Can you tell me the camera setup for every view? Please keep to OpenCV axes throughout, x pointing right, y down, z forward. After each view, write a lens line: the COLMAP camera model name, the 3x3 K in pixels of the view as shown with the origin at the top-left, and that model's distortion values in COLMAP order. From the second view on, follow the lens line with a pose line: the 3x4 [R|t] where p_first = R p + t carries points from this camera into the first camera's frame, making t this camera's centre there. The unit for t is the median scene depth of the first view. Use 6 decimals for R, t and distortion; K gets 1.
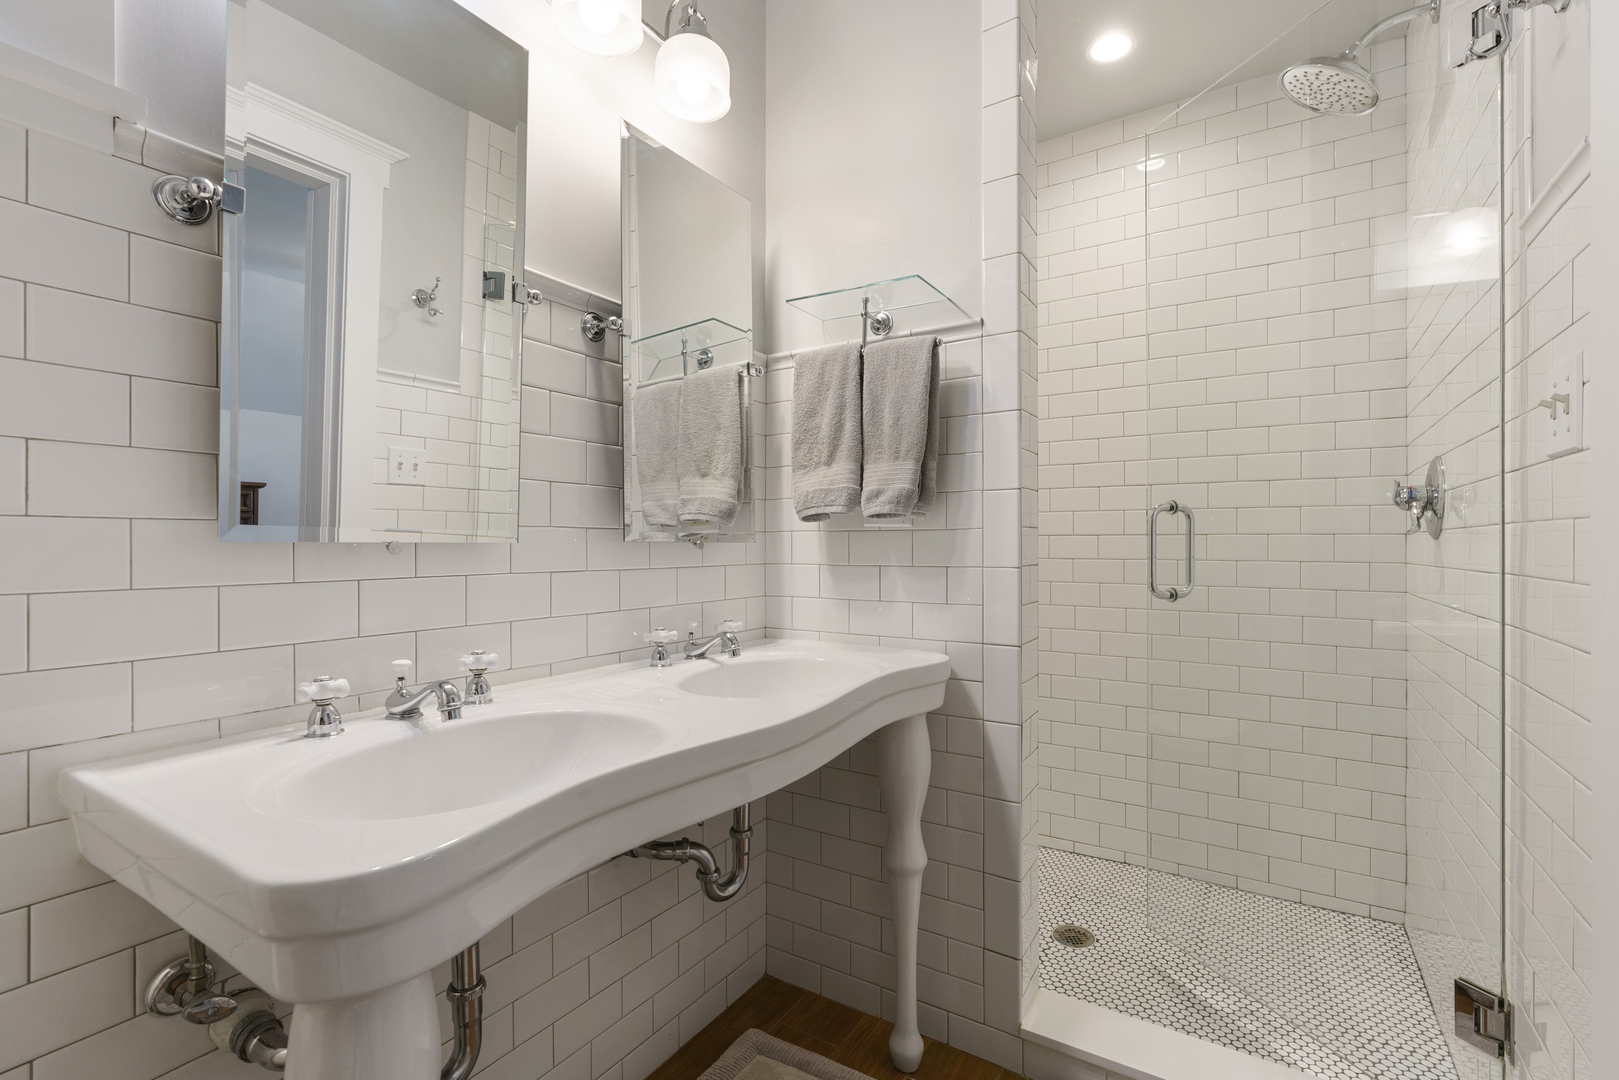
lens RADIAL K [[736.3, 0, 804.9], [0, 736.3, 539.1], [0, 0, 1]] dist [-0.007543, 0.002005]
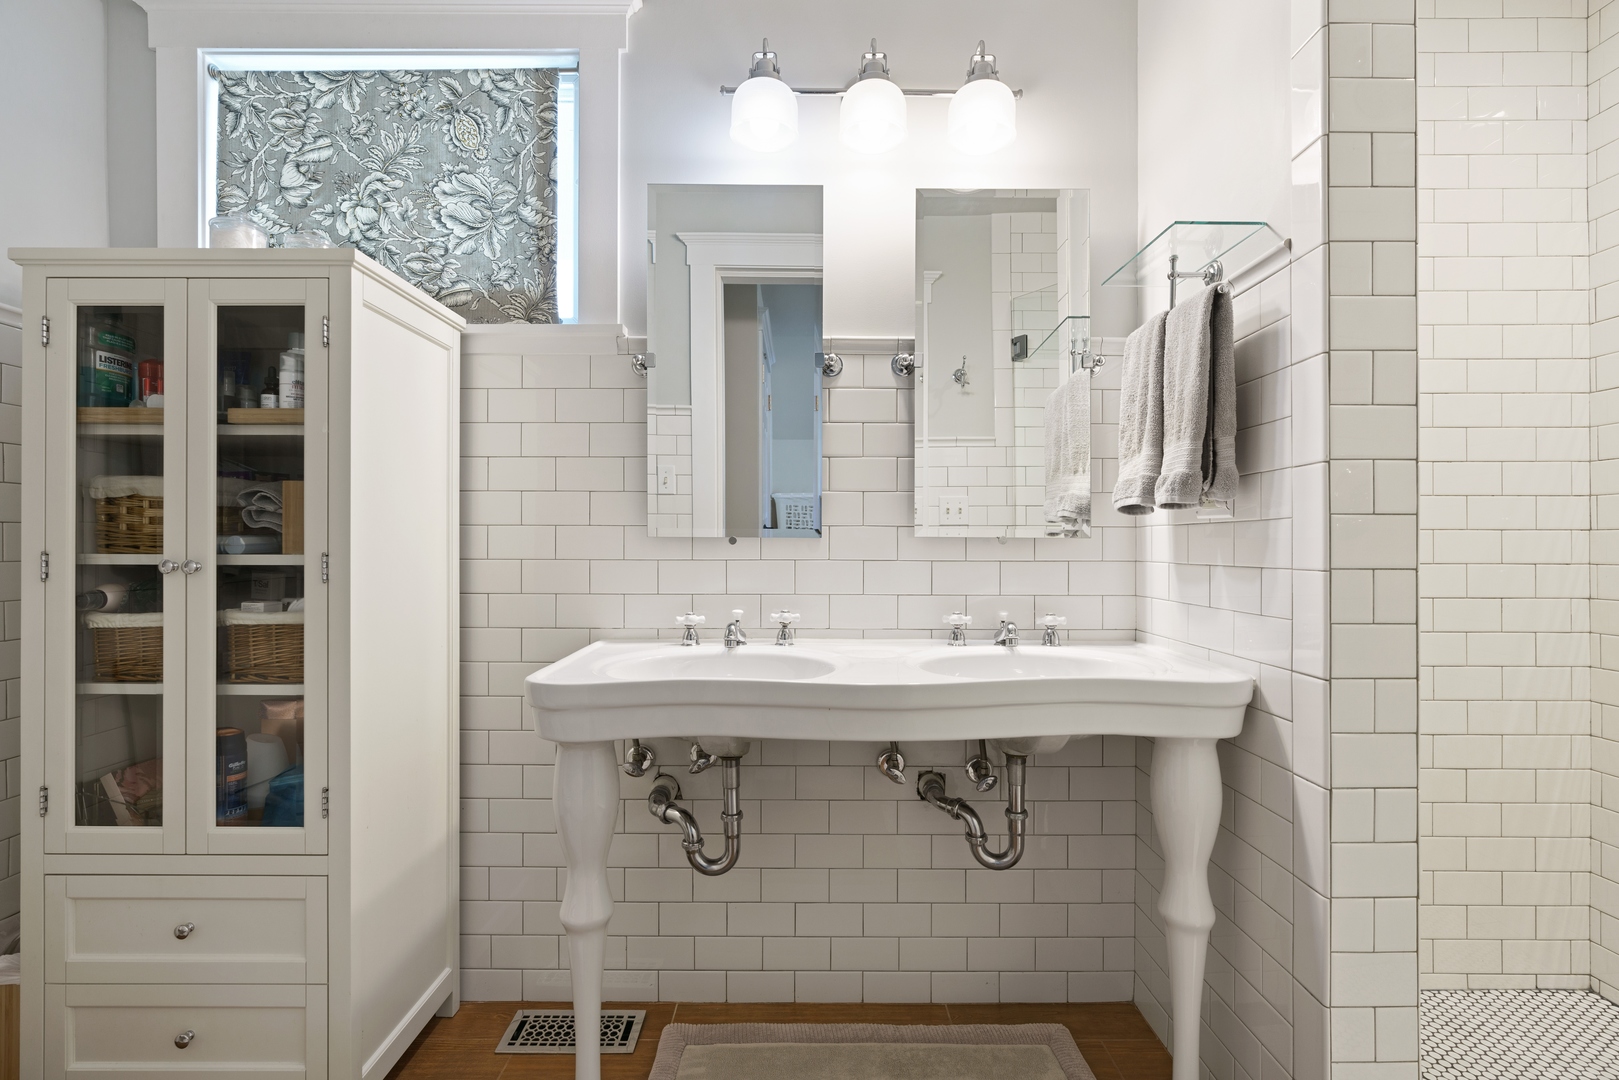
lens RADIAL K [[736.3, 0, 805.9], [0, 736.3, 541.8], [0, 0, 1]] dist [-0.007543, 0.002005]
pose [[0.540045, -0.001337, -0.841635, 0.605698], [0.000830, 0.999999, -0.001056, 0.011158], [0.841636, -0.000128, 0.540045, 0.174625]]
